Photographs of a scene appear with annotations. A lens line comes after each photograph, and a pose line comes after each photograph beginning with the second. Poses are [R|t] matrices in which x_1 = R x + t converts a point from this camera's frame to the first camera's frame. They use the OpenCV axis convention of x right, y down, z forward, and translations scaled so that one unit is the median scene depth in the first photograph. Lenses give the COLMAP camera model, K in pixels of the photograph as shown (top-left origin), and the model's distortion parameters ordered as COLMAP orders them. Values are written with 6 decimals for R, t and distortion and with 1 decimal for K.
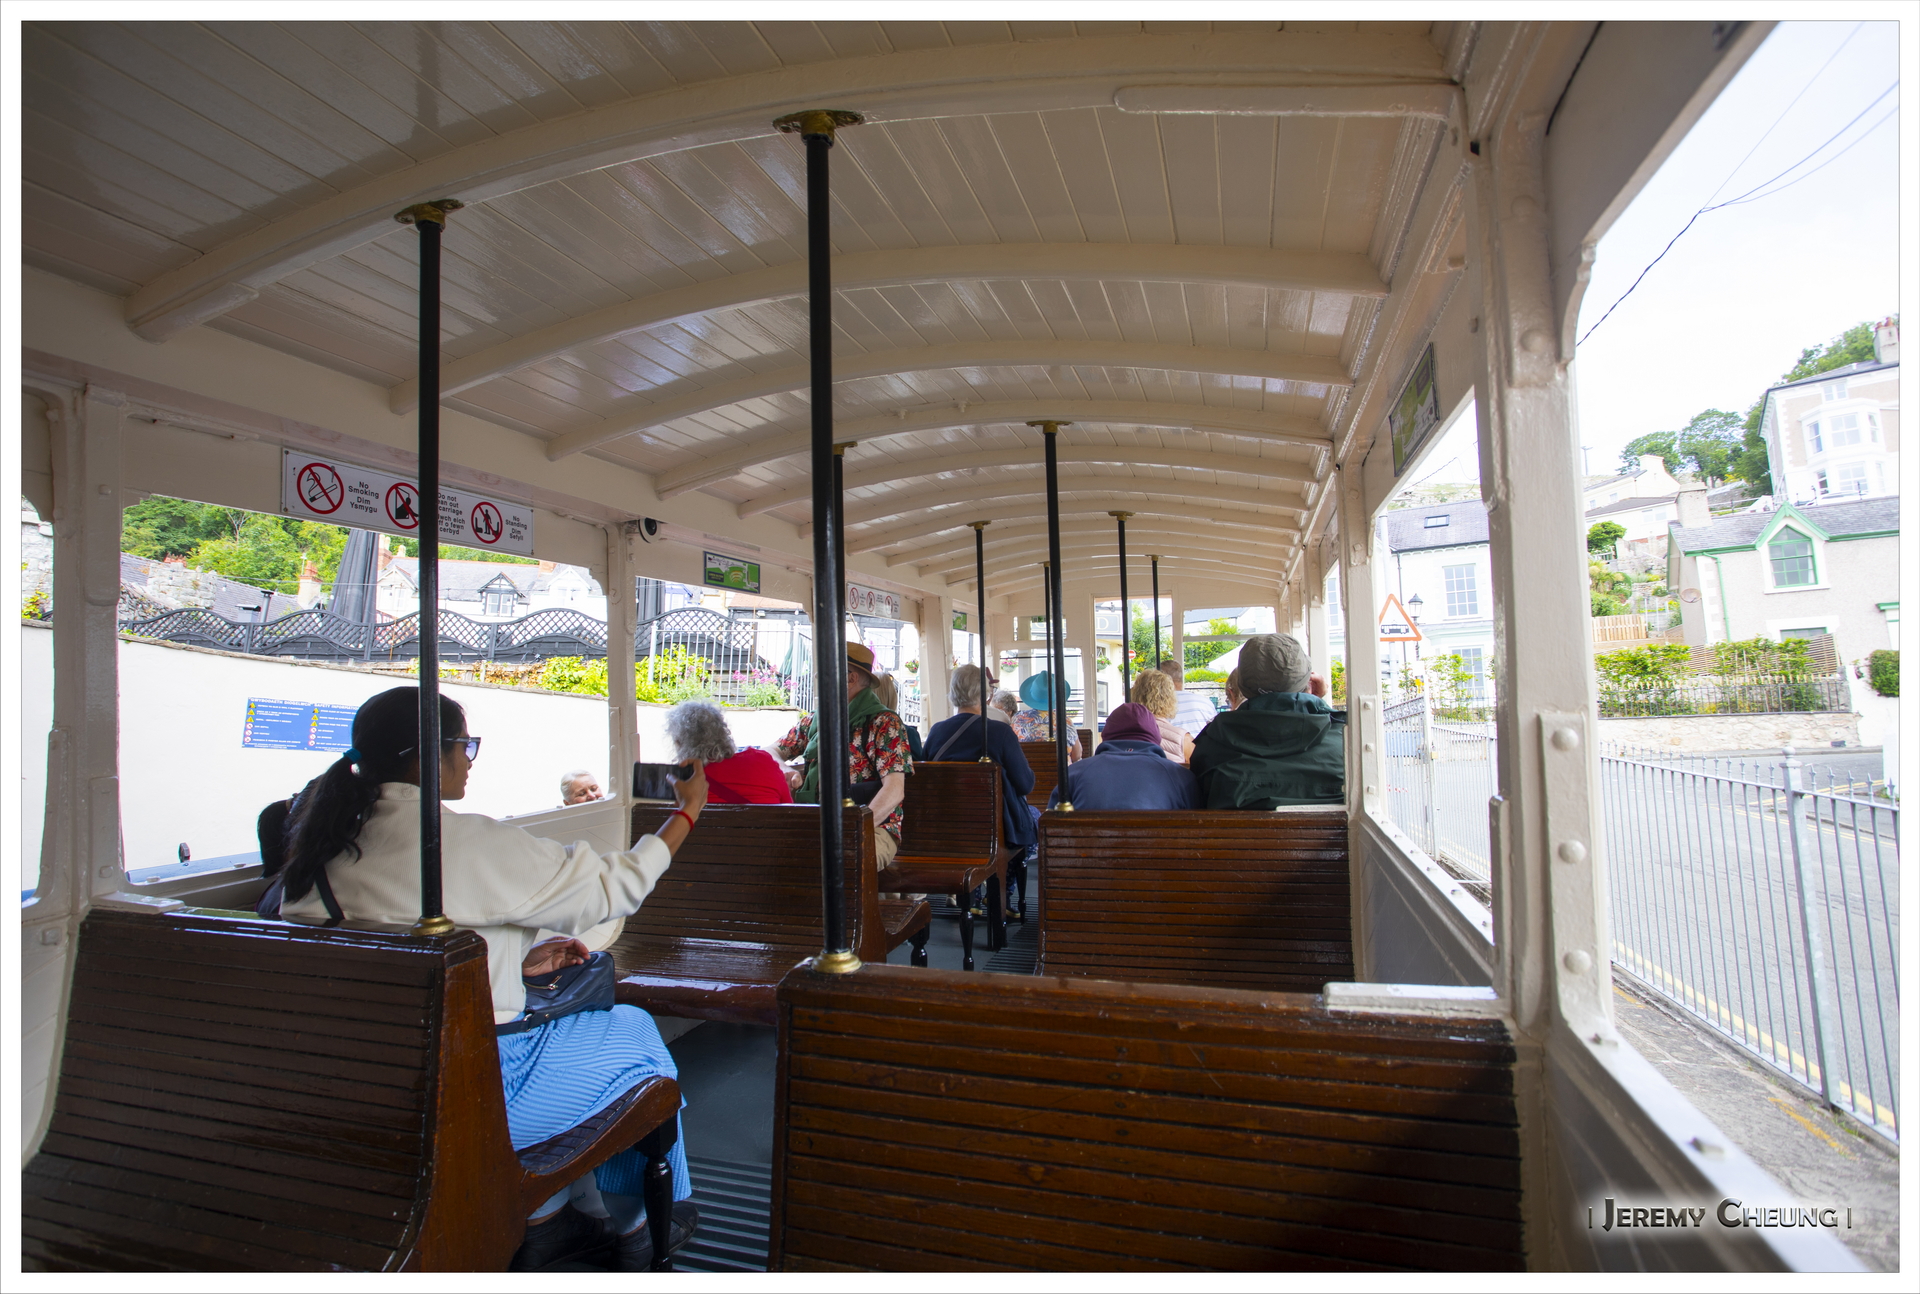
lens RADIAL K [[931.2, 0, 952.1], [0, 931.2, 642.2], [0, 0, 1]] dist [-0.061214, 0.026423]
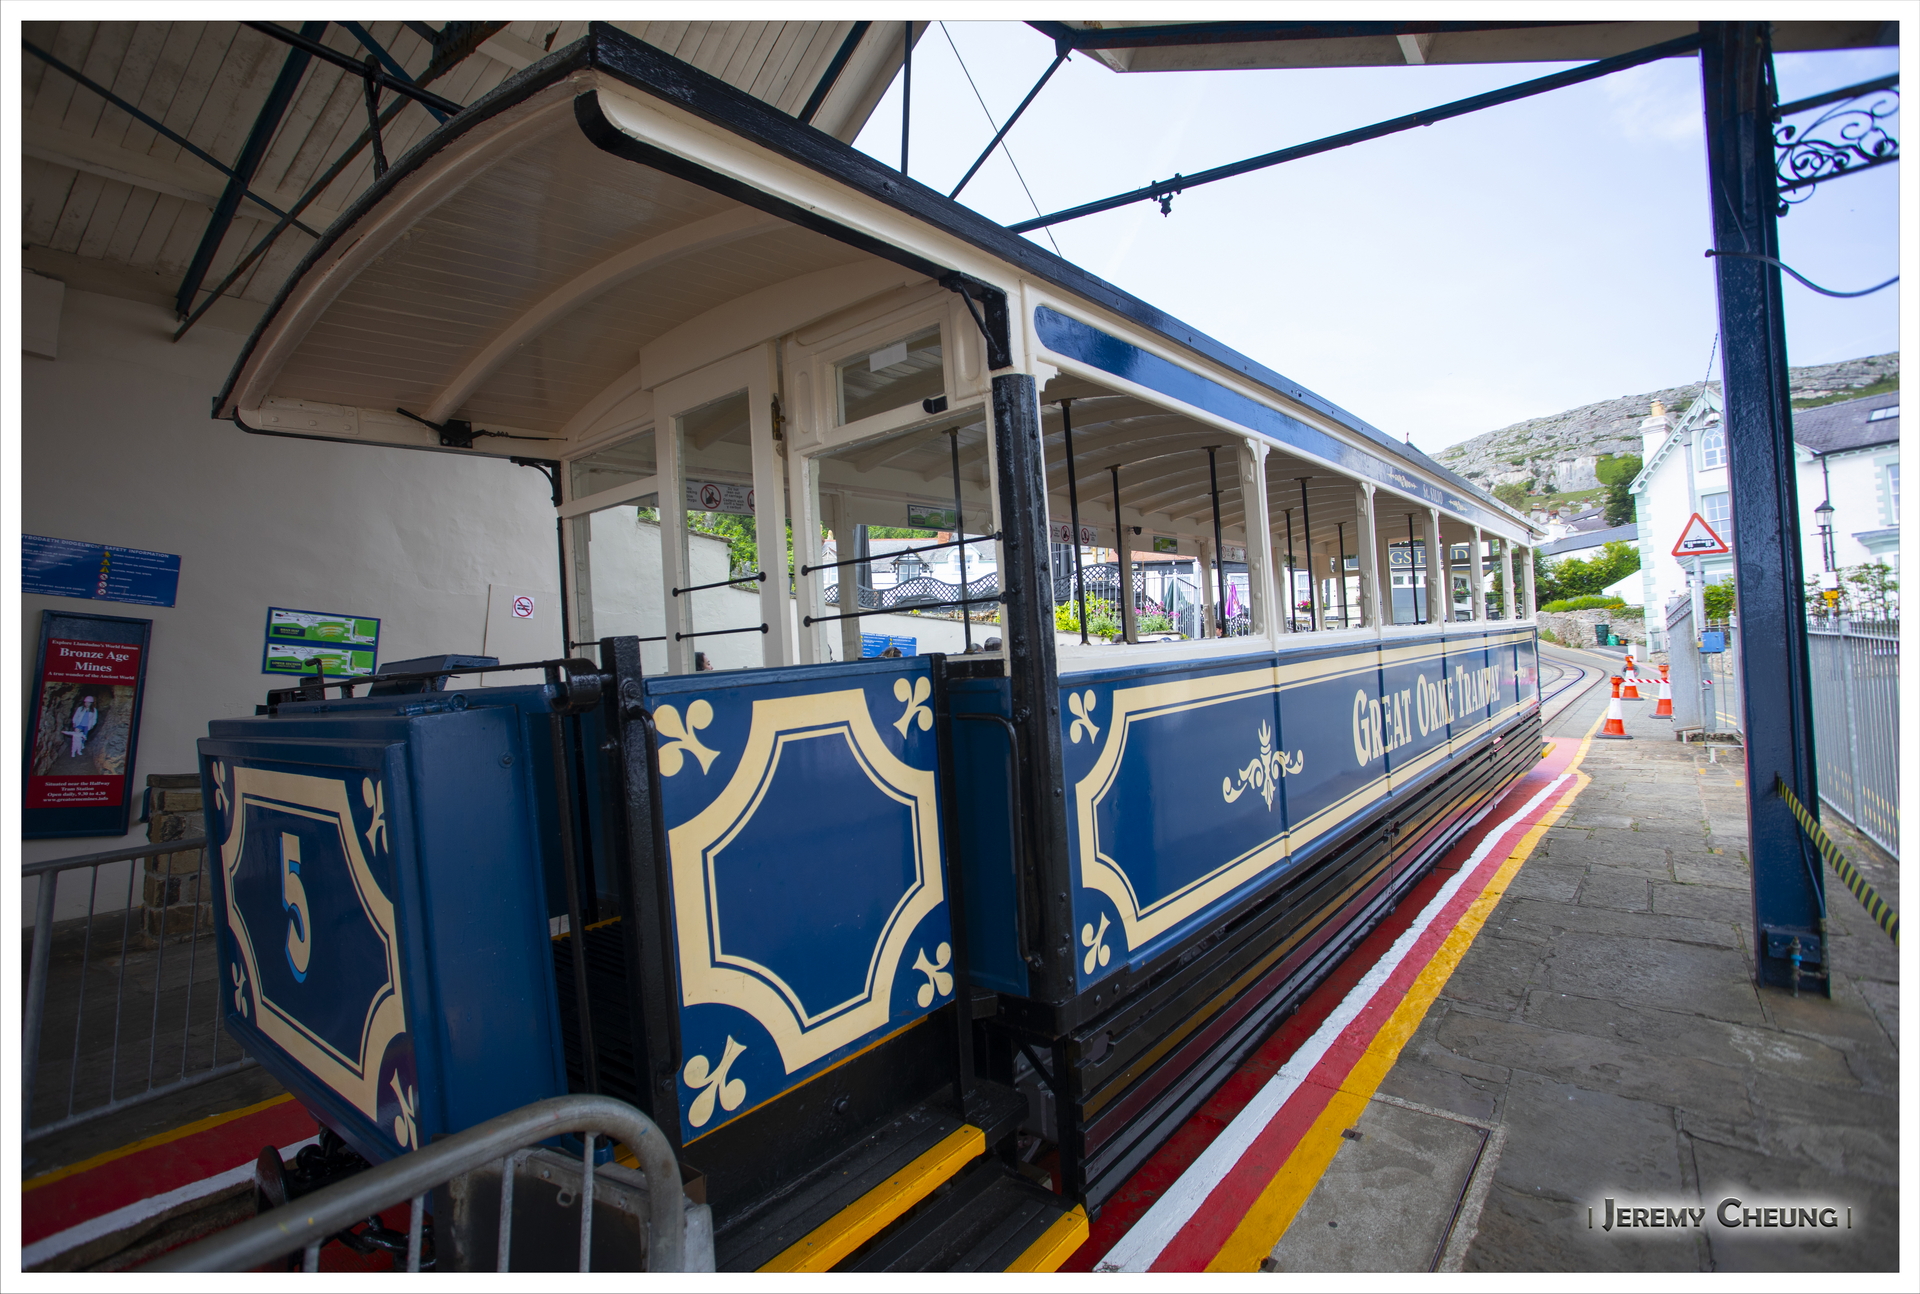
lens RADIAL K [[909.5, 0, 955.9], [0, 909.5, 639.0], [0, 0, 1]] dist [-0.055935, 0.023432]
pose [[0.926406, -0.036397, -0.374763, 0.012942], [0.054560, 0.997788, 0.037966, 0.005165], [0.372552, -0.055619, 0.926343, -0.161385]]
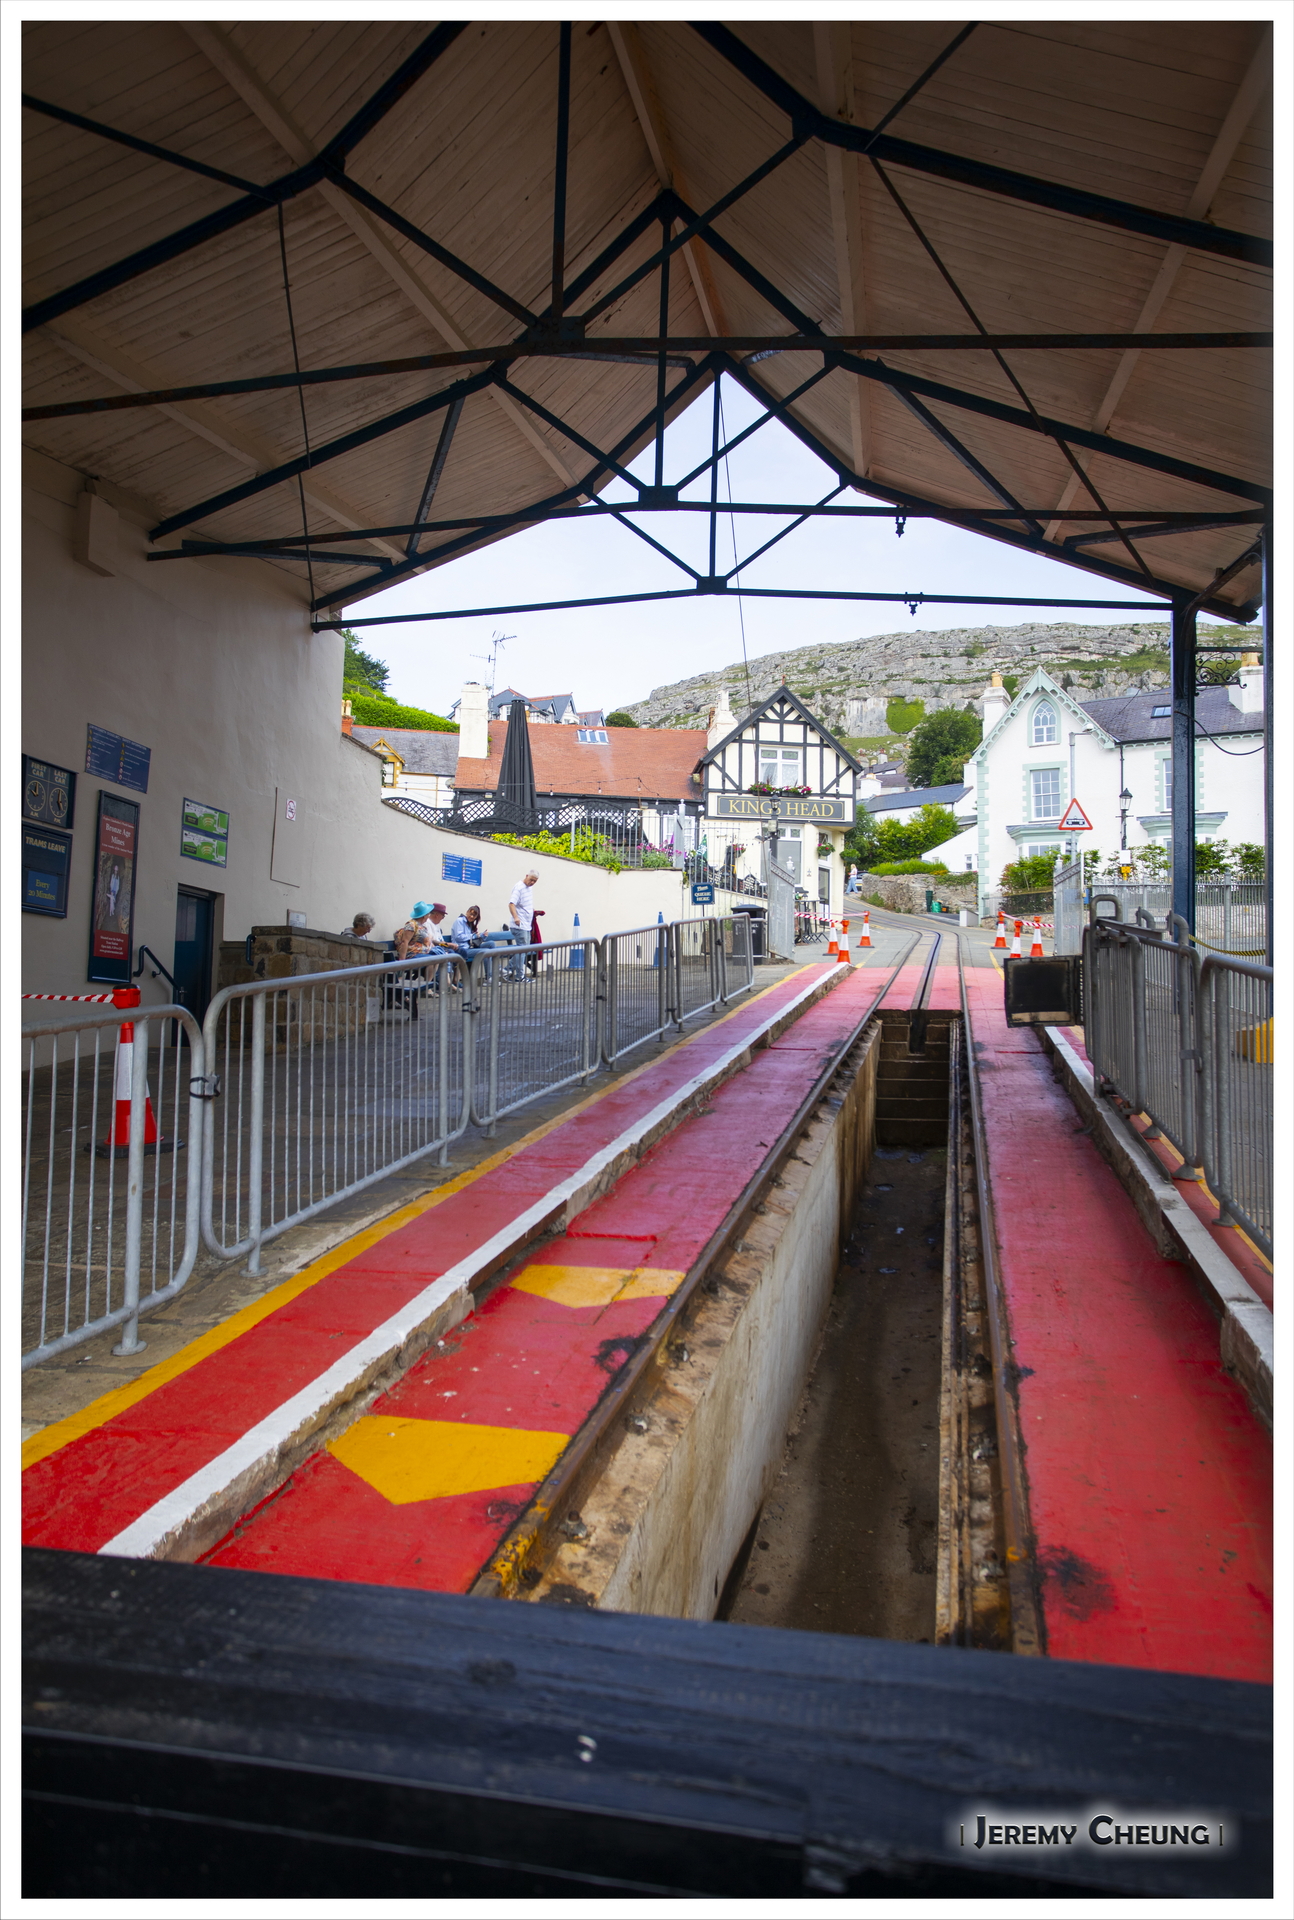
lens RADIAL K [[1303.3, 0, 647.0], [0, 1303.3, 960.0], [0, 0, 1]] dist [-0.035734, 0.002875]
pose [[0.997145, 0.005964, 0.075279, -0.165237], [-0.013530, 0.994855, 0.100406, 0.002967], [-0.074292, -0.101138, 0.992095, -0.470134]]
